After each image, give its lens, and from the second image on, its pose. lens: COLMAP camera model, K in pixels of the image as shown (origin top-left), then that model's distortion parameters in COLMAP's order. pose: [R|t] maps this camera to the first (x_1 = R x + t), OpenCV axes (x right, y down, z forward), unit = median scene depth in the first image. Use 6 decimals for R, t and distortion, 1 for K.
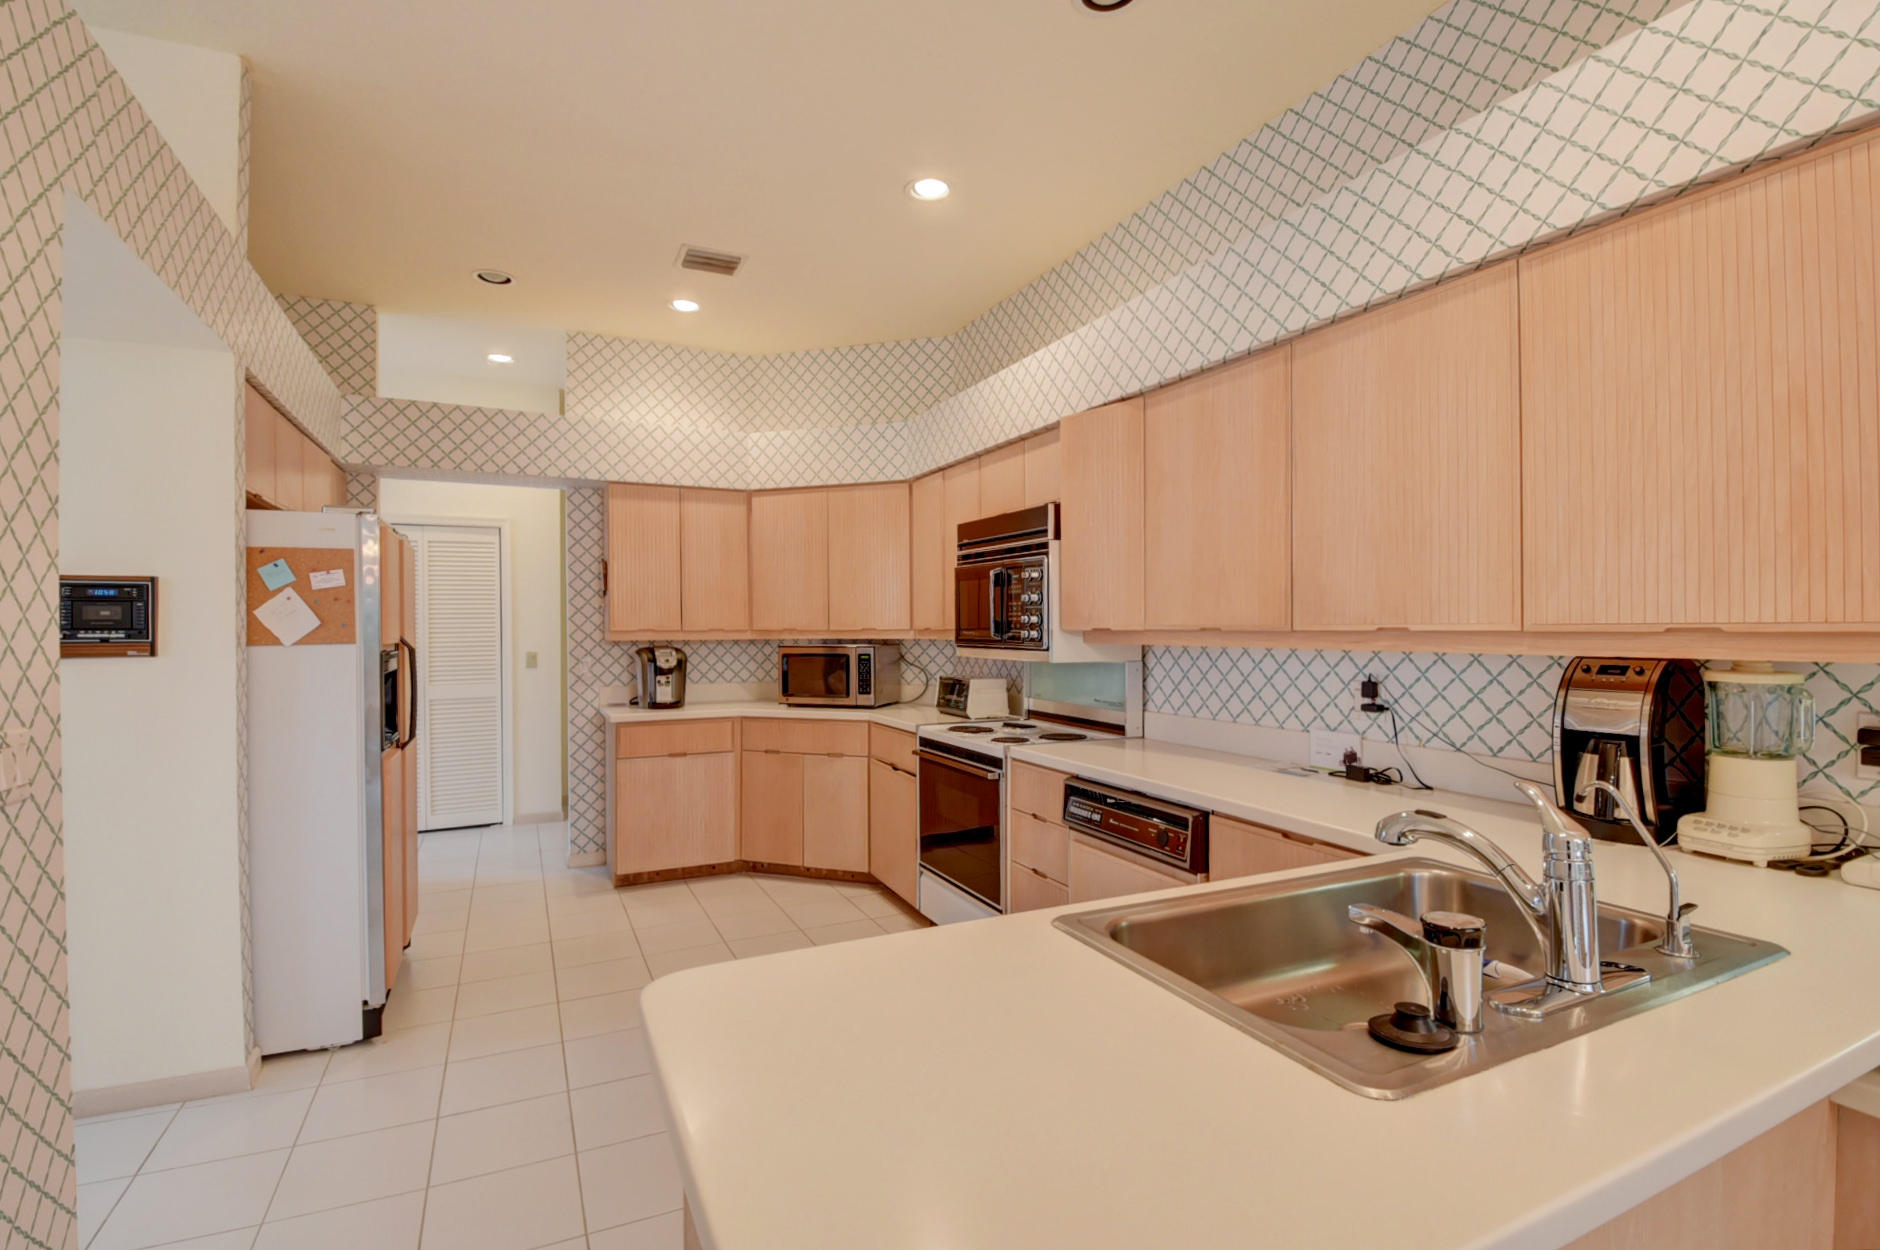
lens RADIAL K [[867.9, 0, 930.3], [0, 867.9, 631.3], [0, 0, 1]] dist [0.009726, 0.000124]
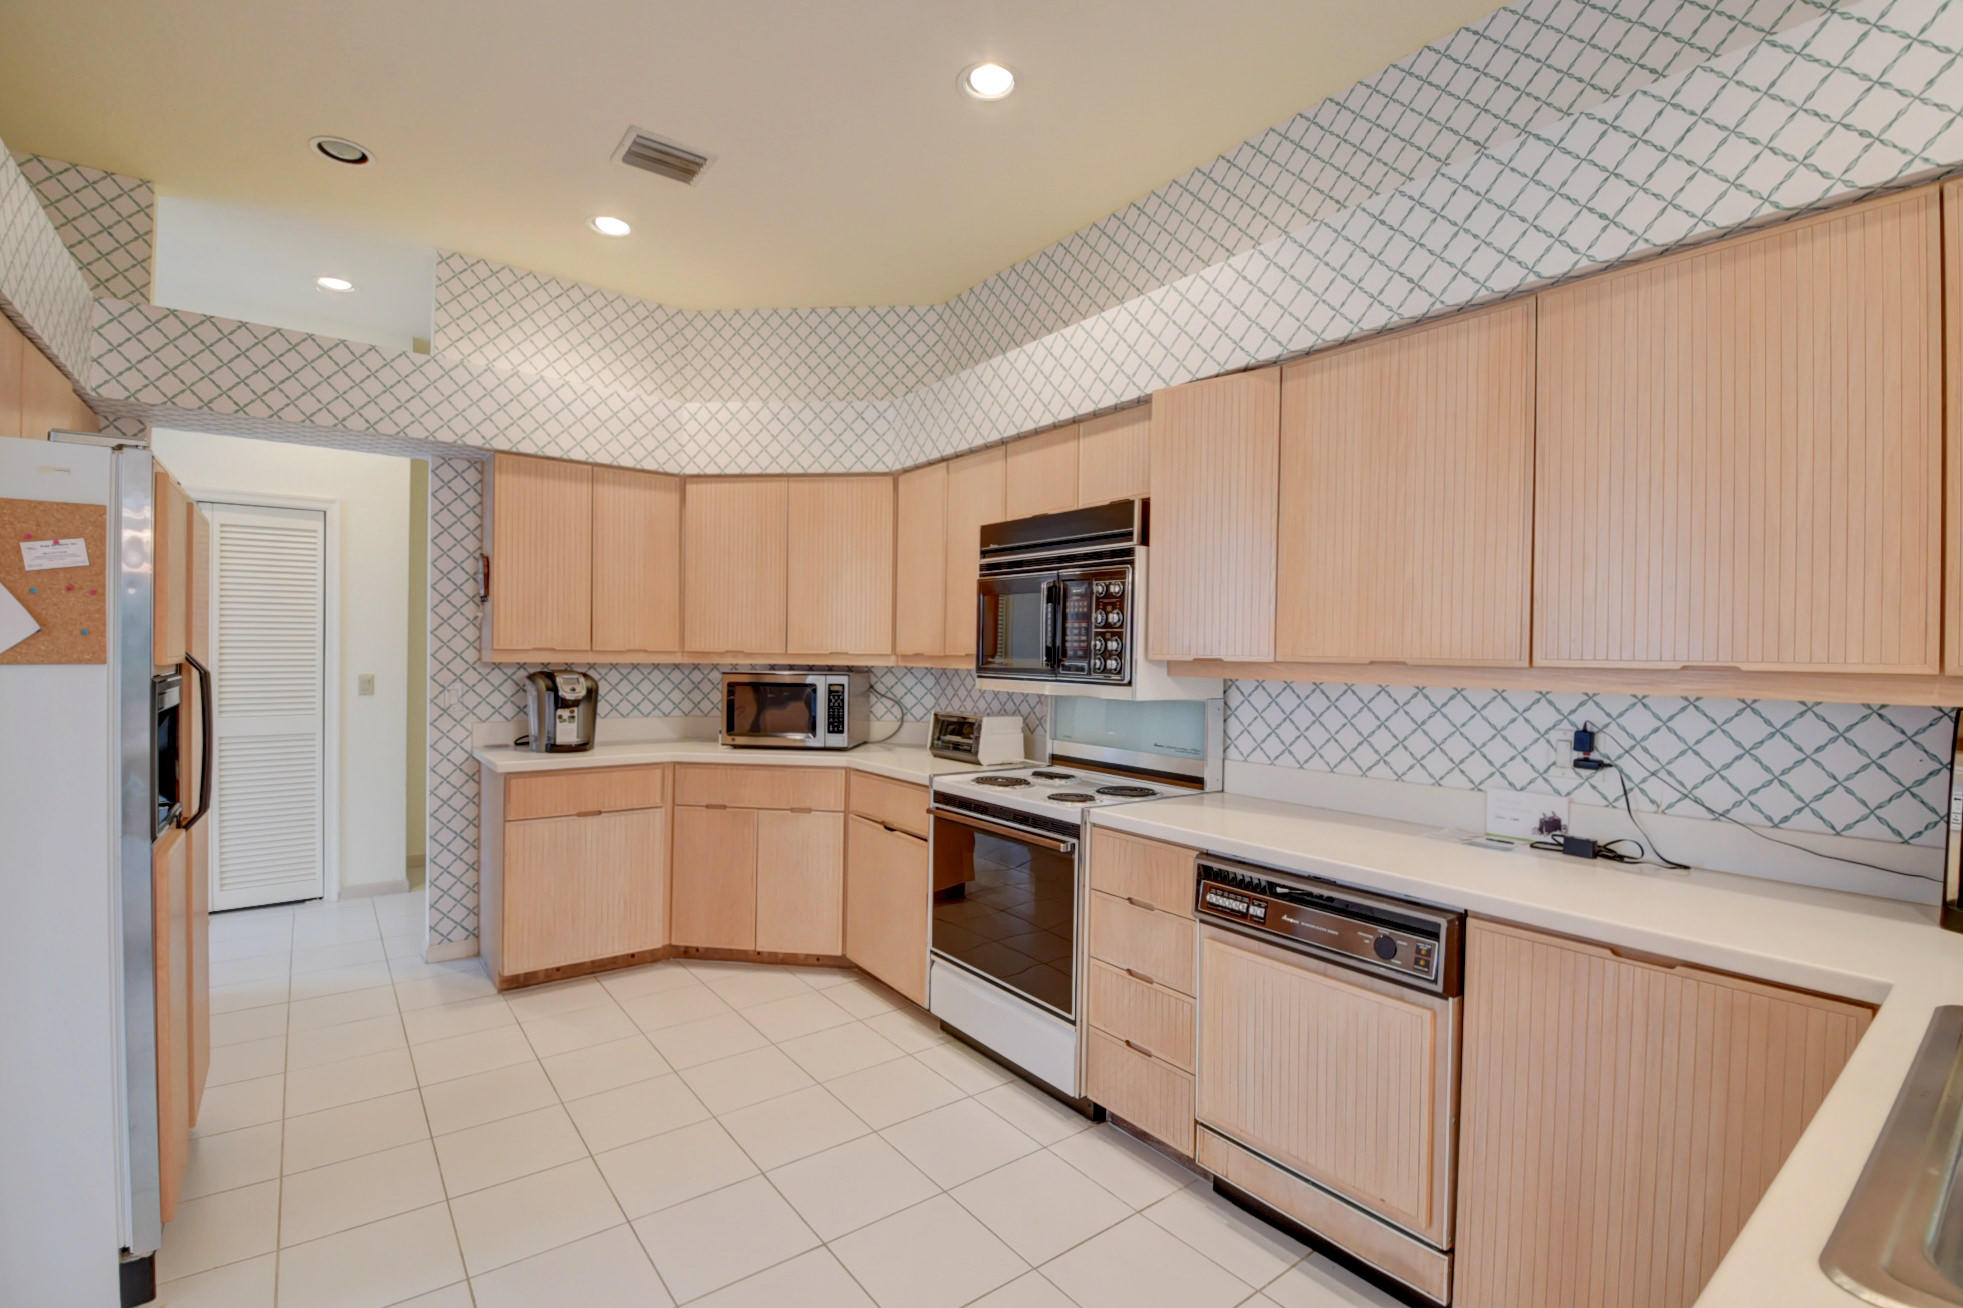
lens RADIAL K [[870.3, 0, 975.7], [0, 870.3, 659.3], [0, 0, 1]] dist [0.007899, -0.026310]
pose [[0.978610, 0.016576, 0.205057, -0.129640], [-0.017280, 0.999849, 0.001640, -0.000227], [-0.204999, -0.005148, 0.978749, 0.201170]]
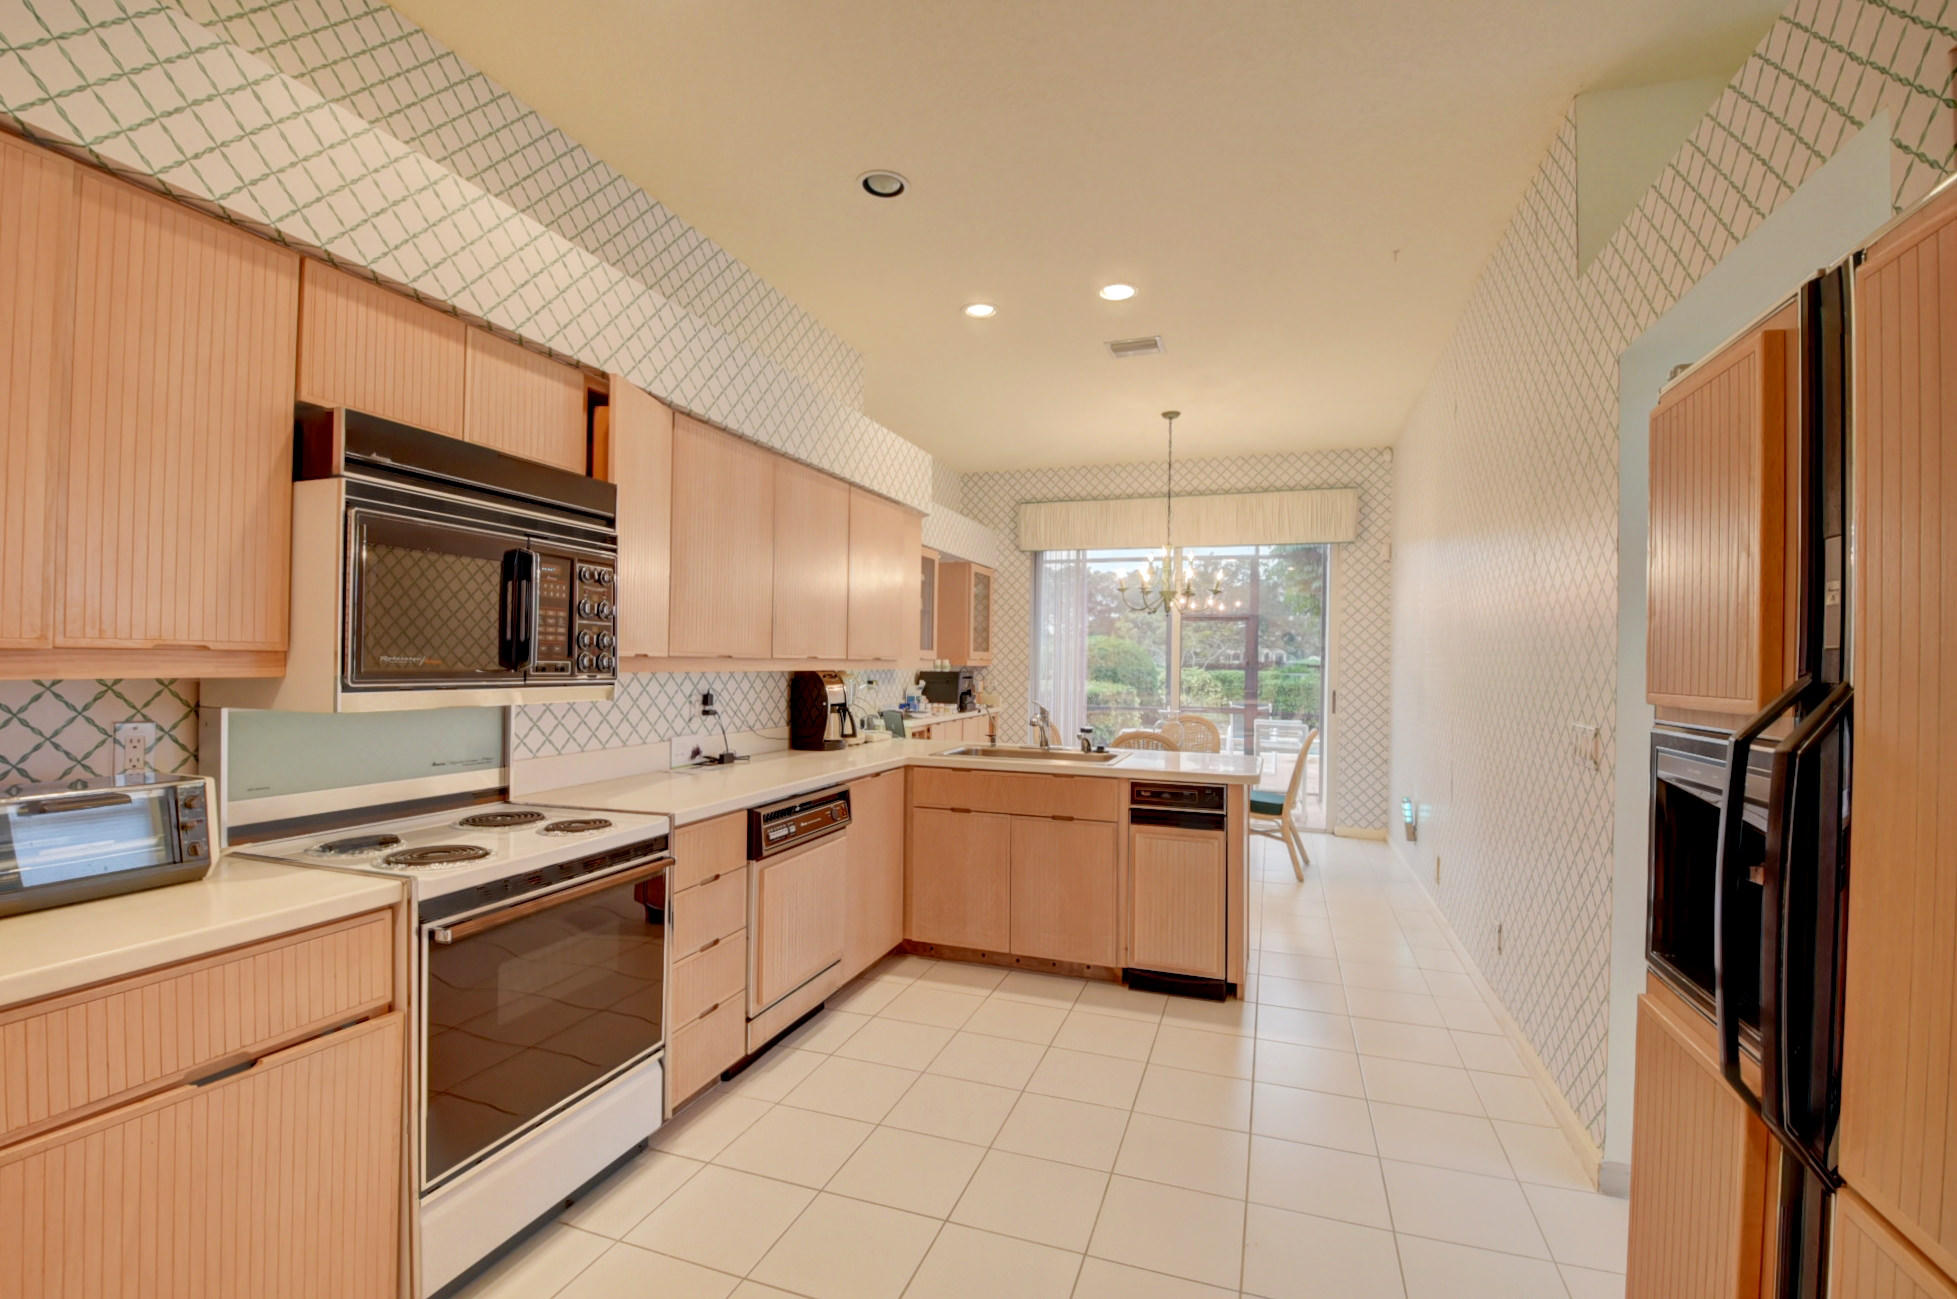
lens RADIAL K [[867.6, 0, 972.7], [0, 867.6, 654.8], [0, 0, 1]] dist [0.007899, -0.026310]
pose [[-0.714696, -0.003006, 0.699429, -0.467583], [-0.008805, 0.999950, -0.004700, -0.001003], [-0.699380, -0.009518, -0.714686, 1.034568]]
